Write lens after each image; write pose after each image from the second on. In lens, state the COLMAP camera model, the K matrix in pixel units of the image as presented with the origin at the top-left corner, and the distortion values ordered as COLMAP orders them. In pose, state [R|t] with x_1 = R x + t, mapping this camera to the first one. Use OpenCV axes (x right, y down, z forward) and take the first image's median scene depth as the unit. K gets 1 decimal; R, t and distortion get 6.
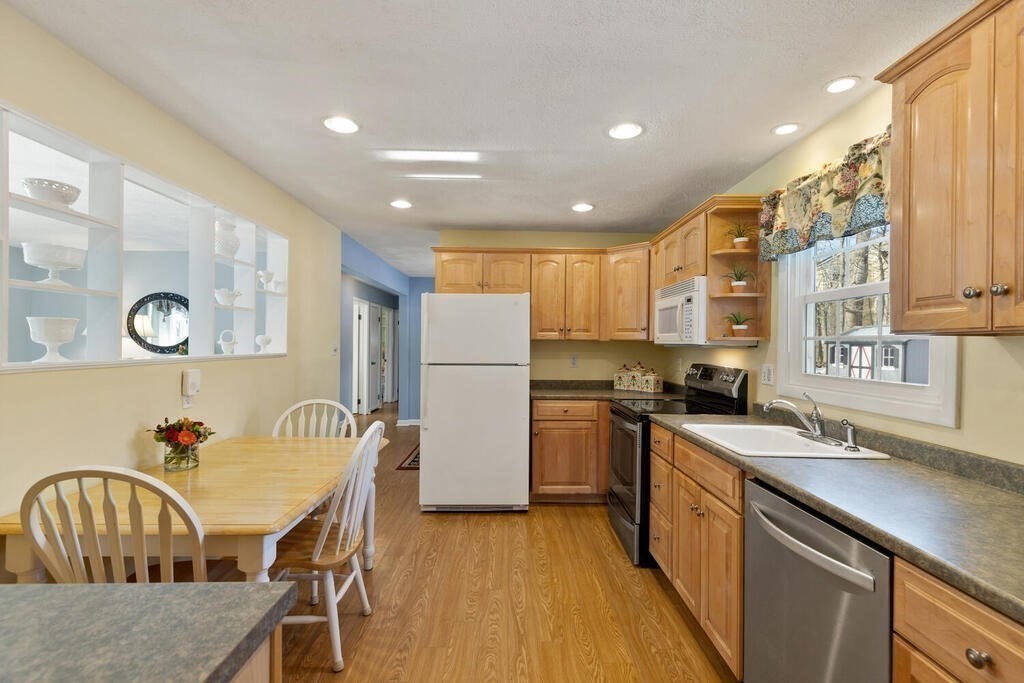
lens RADIAL K [[460.4, 0, 512.1], [0, 460.4, 339.9], [0, 0, 1]] dist [0.003780, -0.000489]
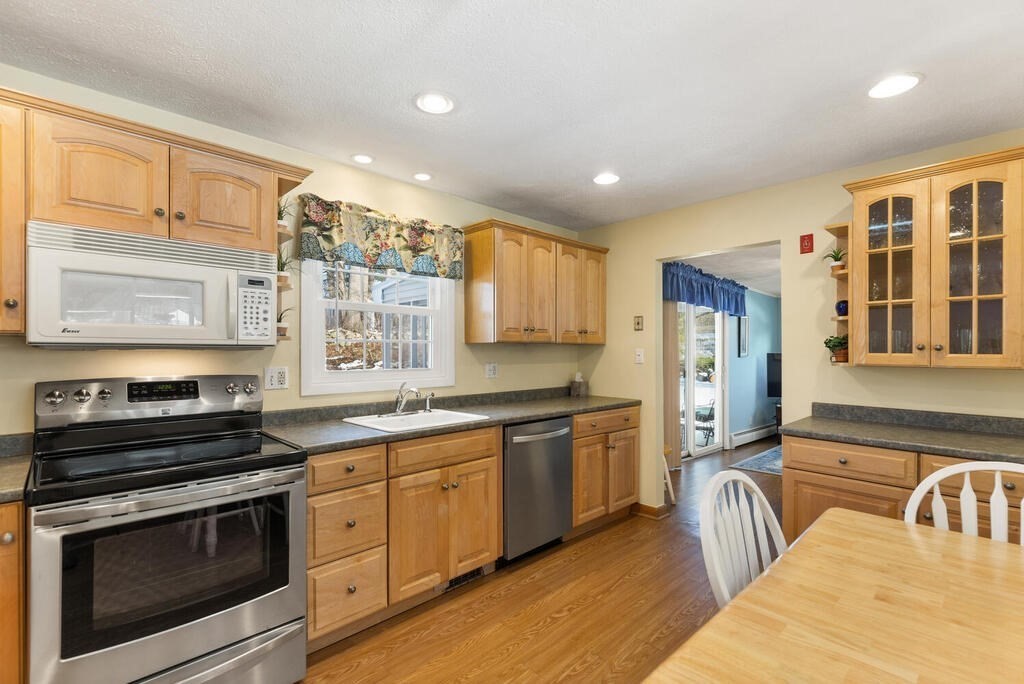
lens RADIAL K [[469.1, 0, 514.4], [0, 469.1, 348.4], [0, 0, 1]] dist [0.009946, -0.004028]
pose [[-0.692654, -0.012901, 0.721155, -0.322440], [-0.017840, 0.999841, 0.000751, 0.004936], [-0.721050, -0.012345, -0.692773, 0.955051]]
